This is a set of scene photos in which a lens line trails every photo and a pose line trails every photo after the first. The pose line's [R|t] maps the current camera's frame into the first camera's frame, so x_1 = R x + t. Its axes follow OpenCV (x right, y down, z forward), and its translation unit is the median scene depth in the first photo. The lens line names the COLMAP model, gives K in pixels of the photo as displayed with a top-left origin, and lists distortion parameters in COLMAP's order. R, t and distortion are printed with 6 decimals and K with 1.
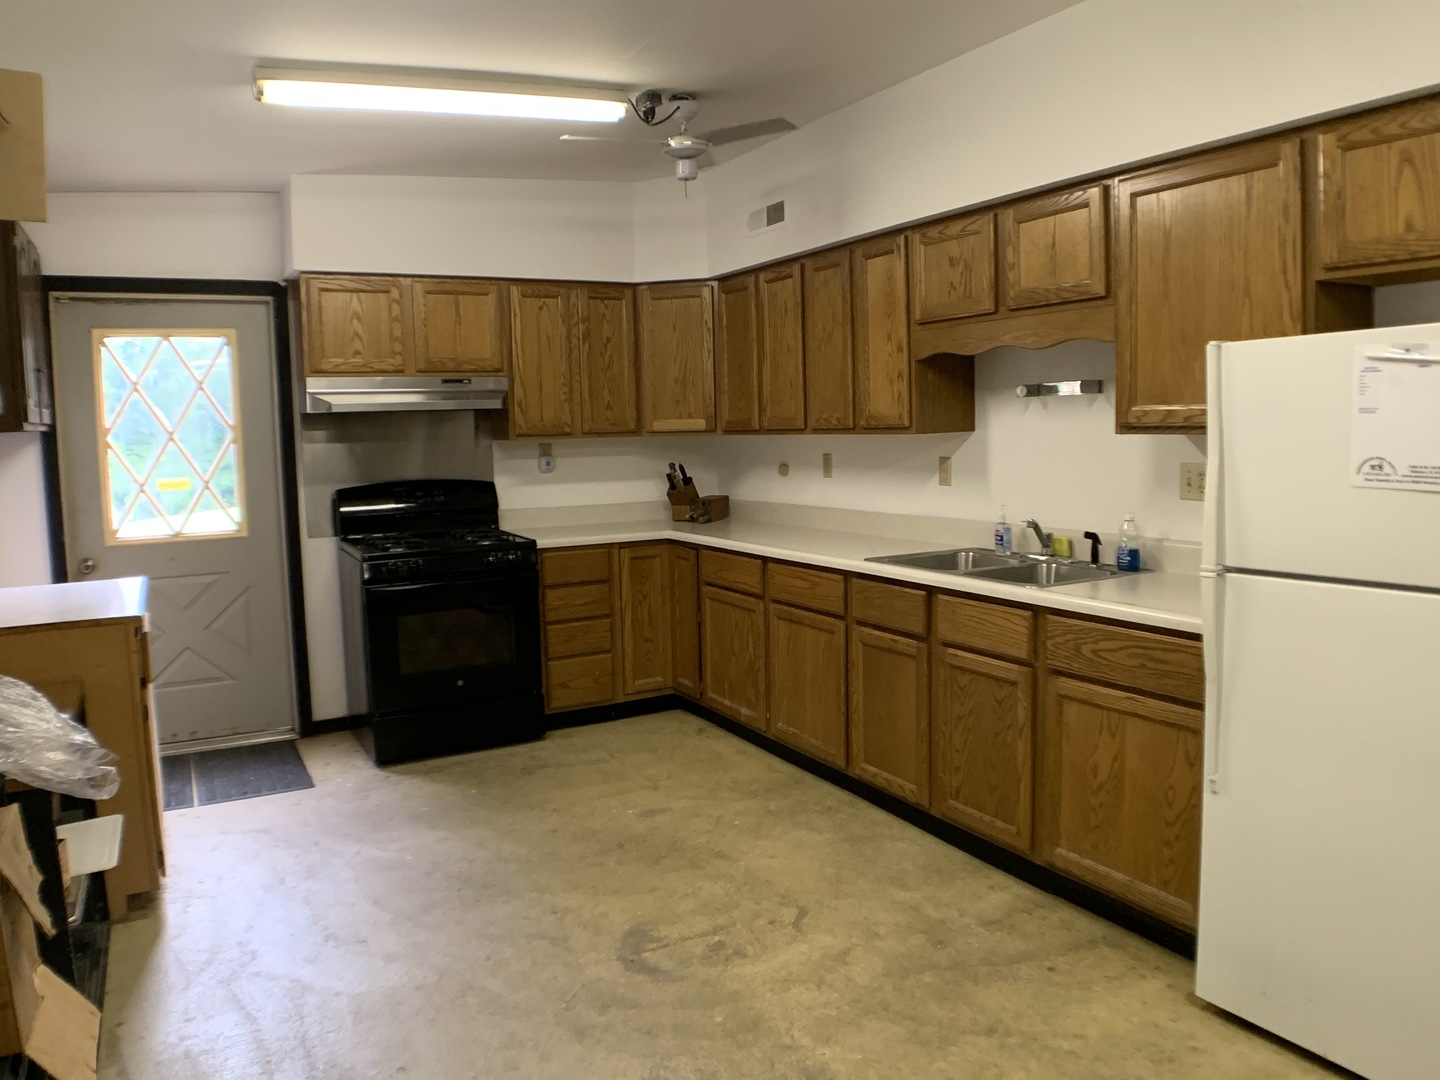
lens RADIAL K [[1050.7, 0, 757.4], [0, 1050.7, 537.8], [0, 0, 1]] dist [-0.040399, -0.065984]
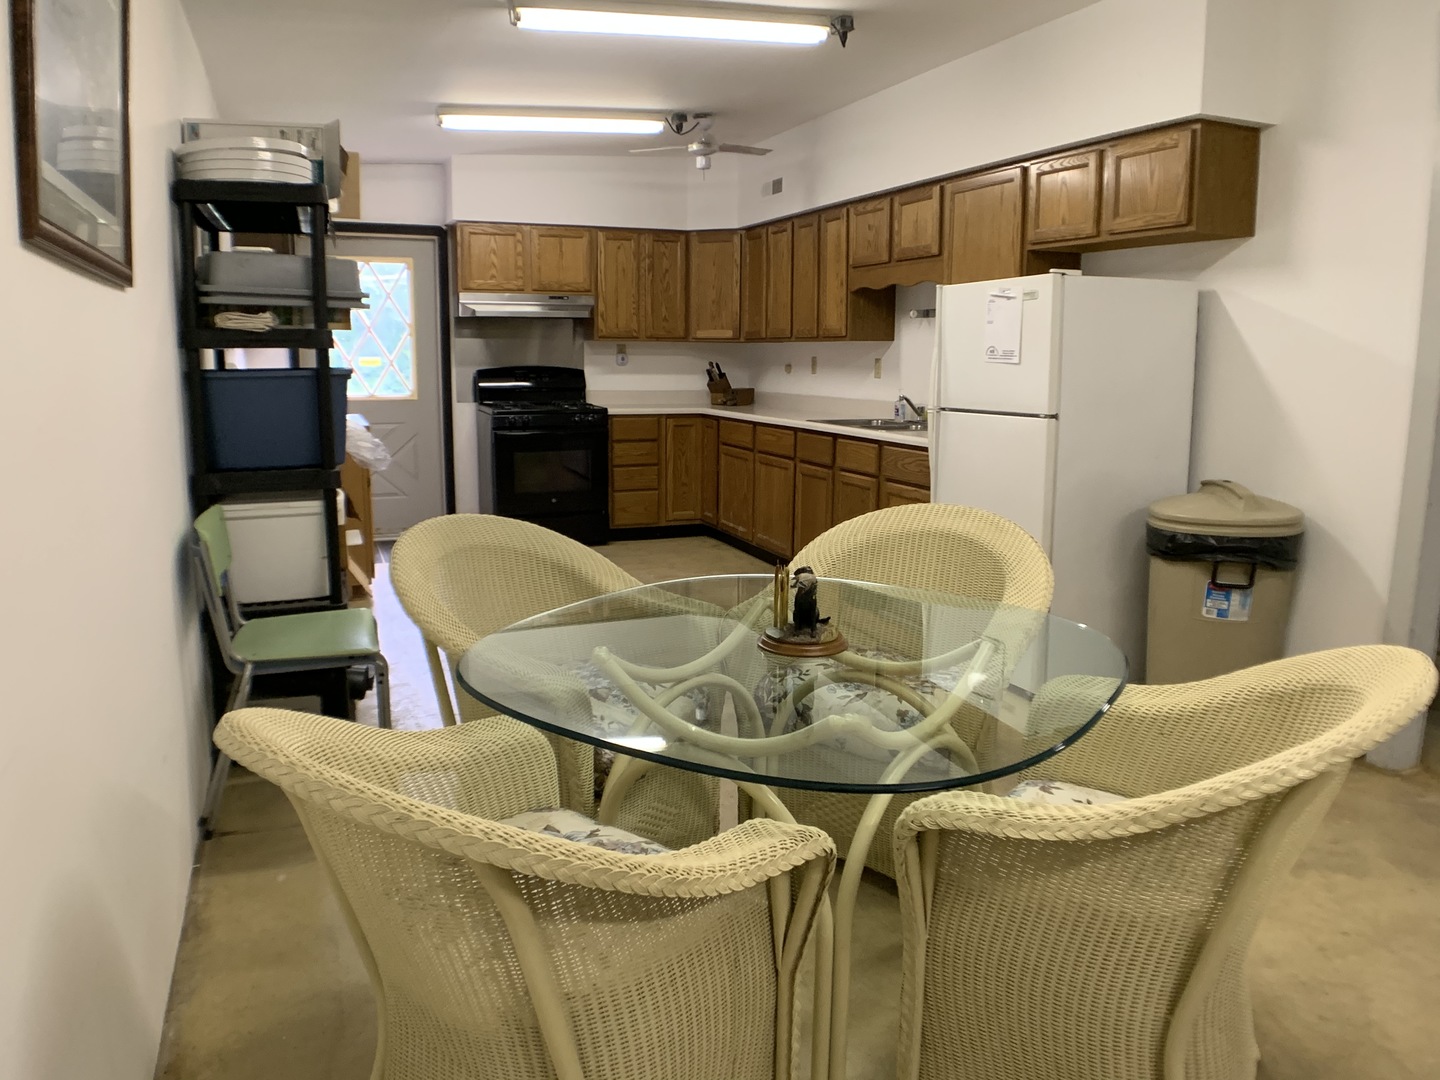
lens RADIAL K [[1050.7, 0, 757.4], [0, 1050.7, 537.8], [0, 0, 1]] dist [-0.040399, -0.065984]
pose [[0.992755, 0.051533, -0.108545, 0.164780], [-0.043940, 0.996492, 0.071220, 0.068382], [0.111835, -0.065935, 0.991537, -0.443647]]
